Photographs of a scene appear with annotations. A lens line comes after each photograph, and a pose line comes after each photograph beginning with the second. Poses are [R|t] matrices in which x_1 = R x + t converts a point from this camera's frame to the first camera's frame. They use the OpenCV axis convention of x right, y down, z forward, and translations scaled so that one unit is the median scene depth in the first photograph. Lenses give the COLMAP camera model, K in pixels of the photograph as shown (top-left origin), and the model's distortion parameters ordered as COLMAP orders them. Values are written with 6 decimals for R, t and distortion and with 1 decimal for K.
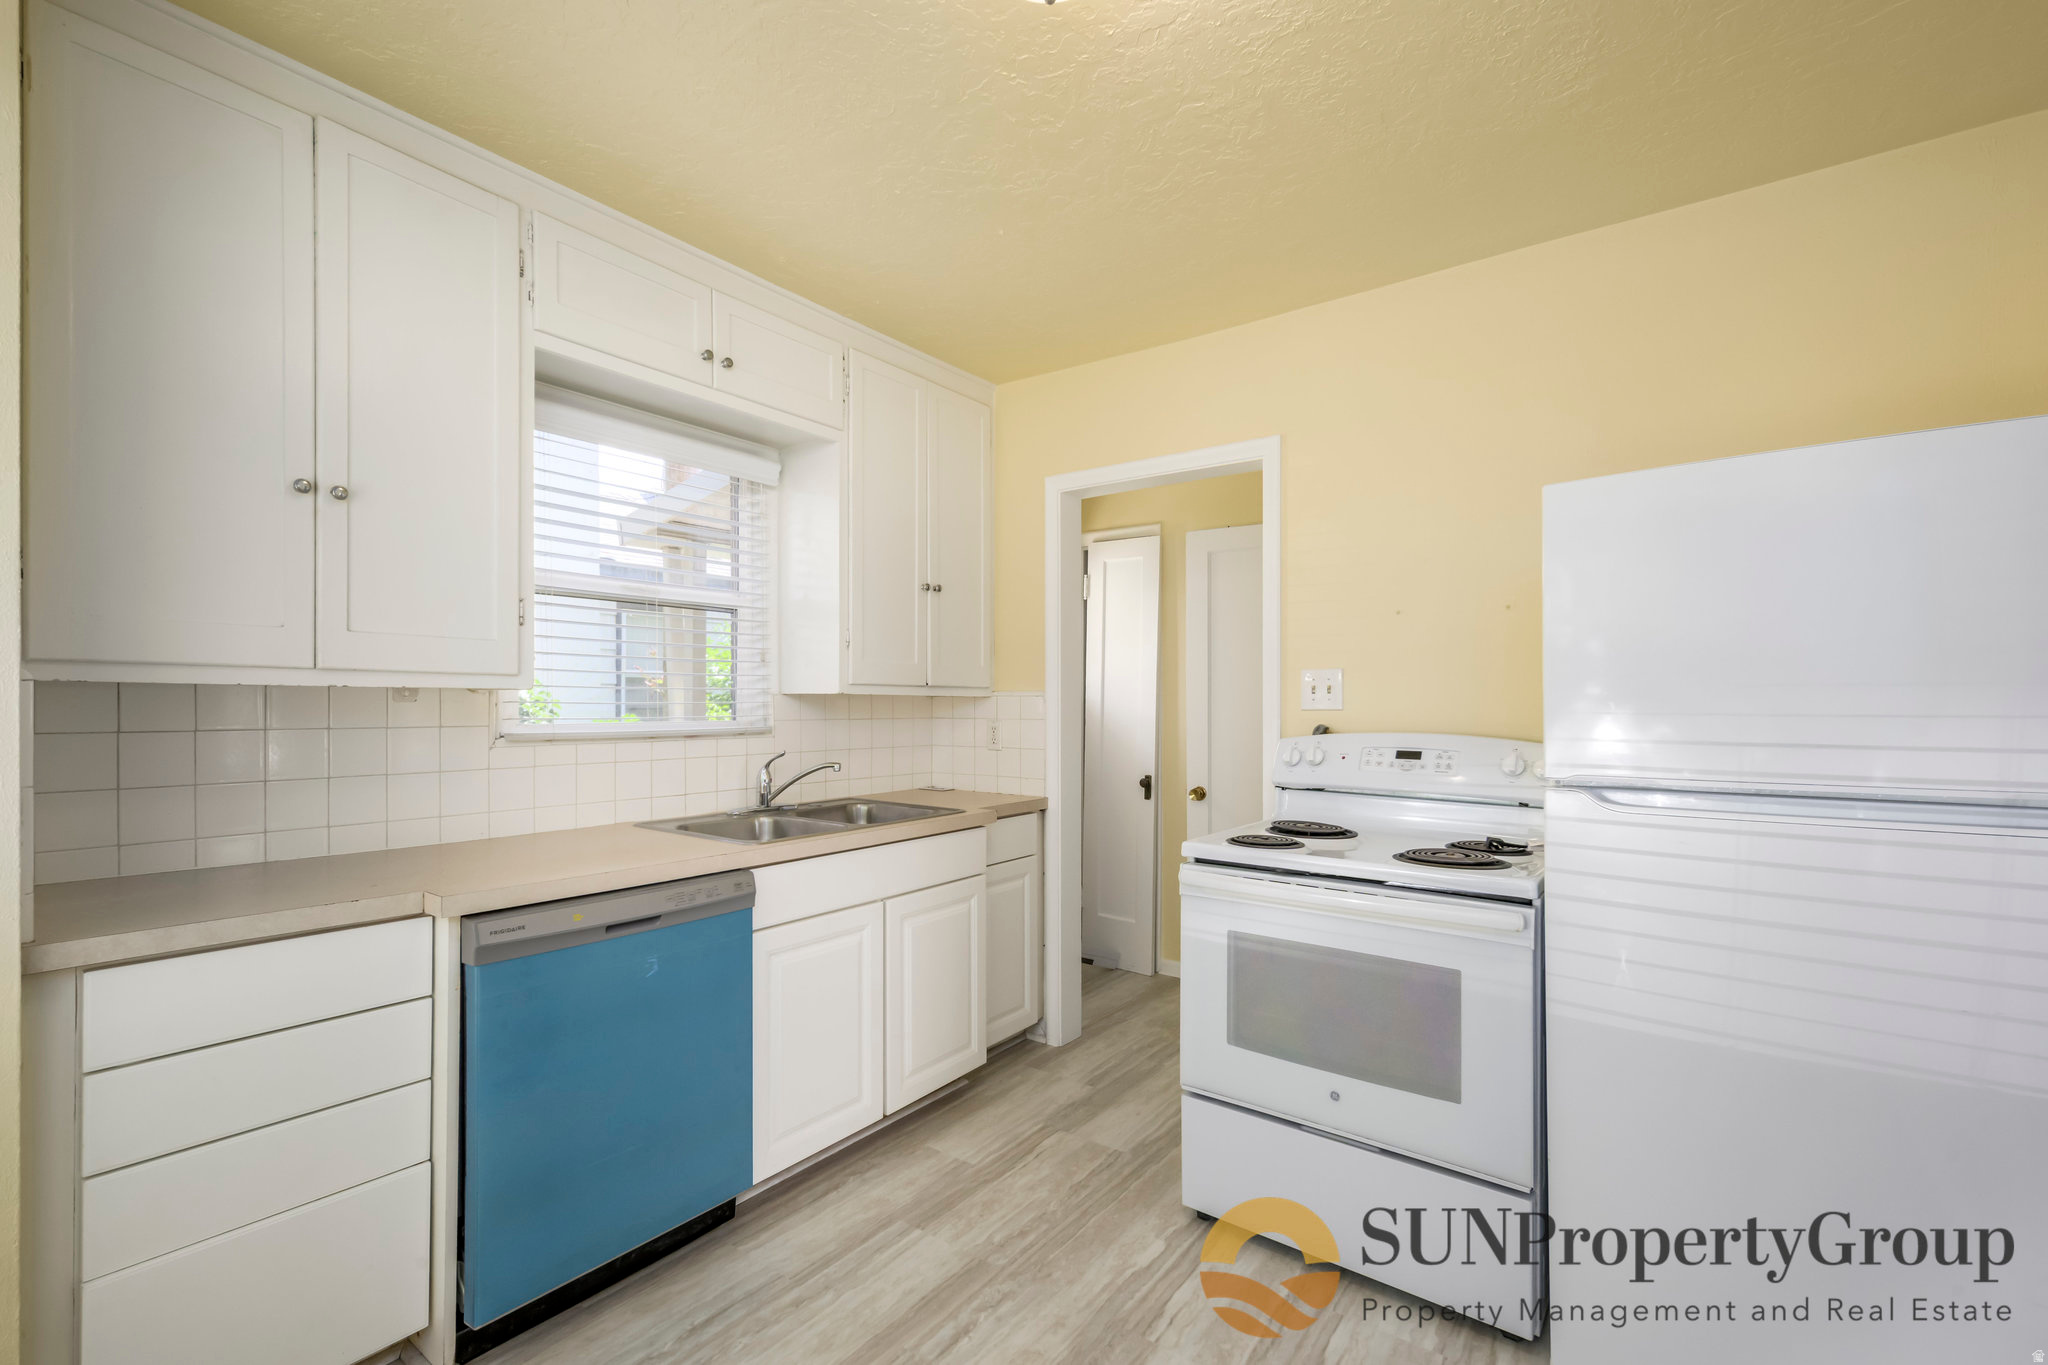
lens RADIAL K [[897.4, 0, 1022.4], [0, 897.4, 694.6], [0, 0, 1]] dist [0.001662, 0.000068]
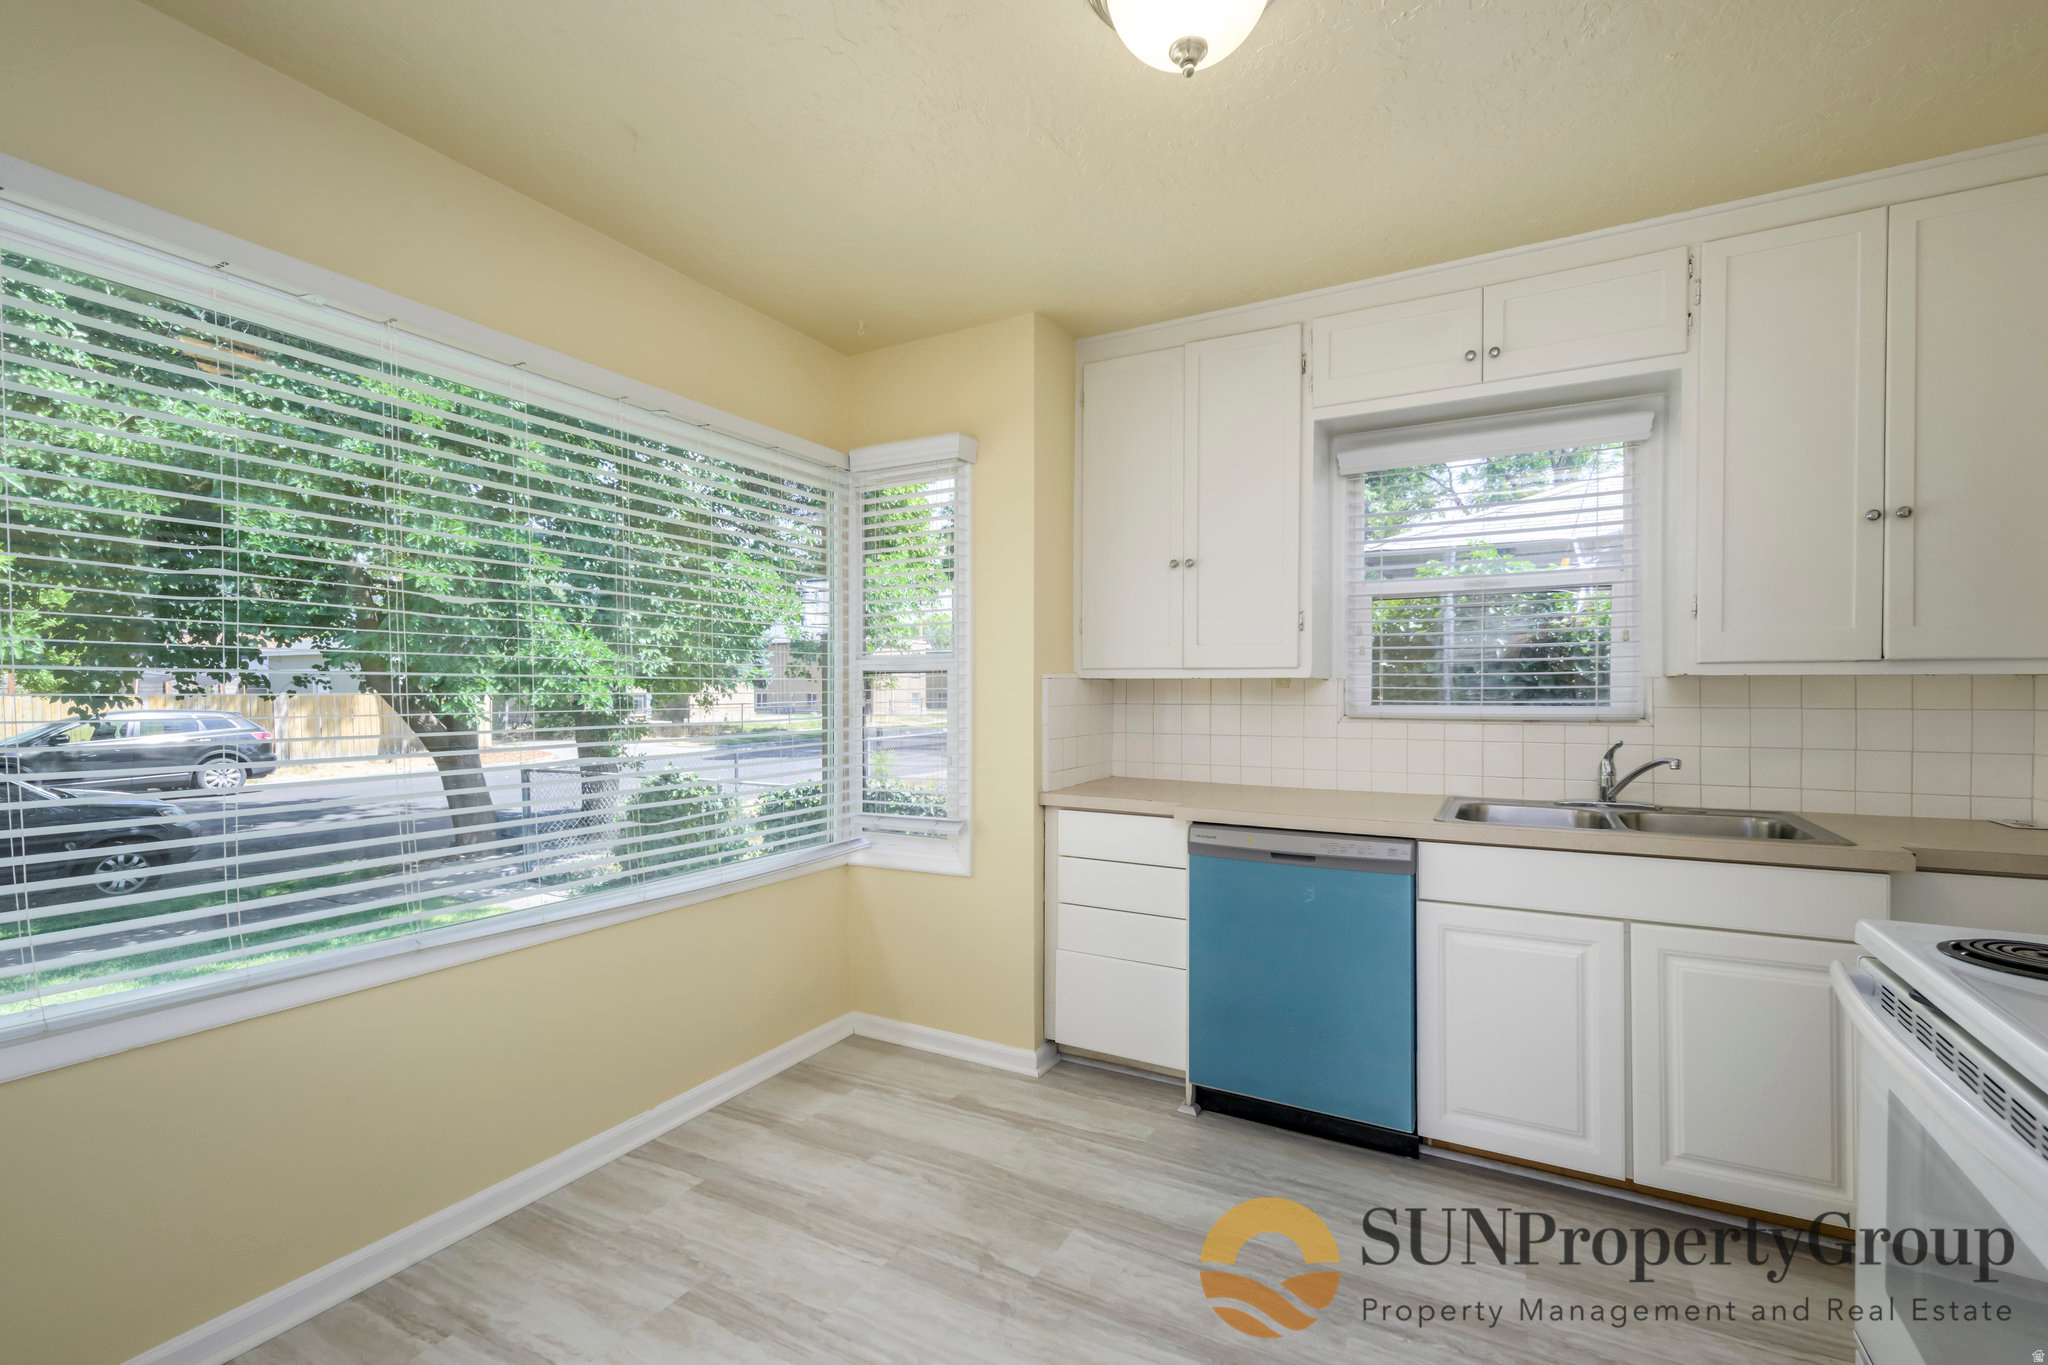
lens RADIAL K [[897.4, 0, 1025.4], [0, 897.4, 690.4], [0, 0, 1]] dist [0.001662, 0.000068]
pose [[0.123556, -0.006973, -0.992313, 0.709565], [0.008316, 0.999947, -0.005992, 0.016499], [0.992303, -0.007512, 0.123607, 0.399151]]
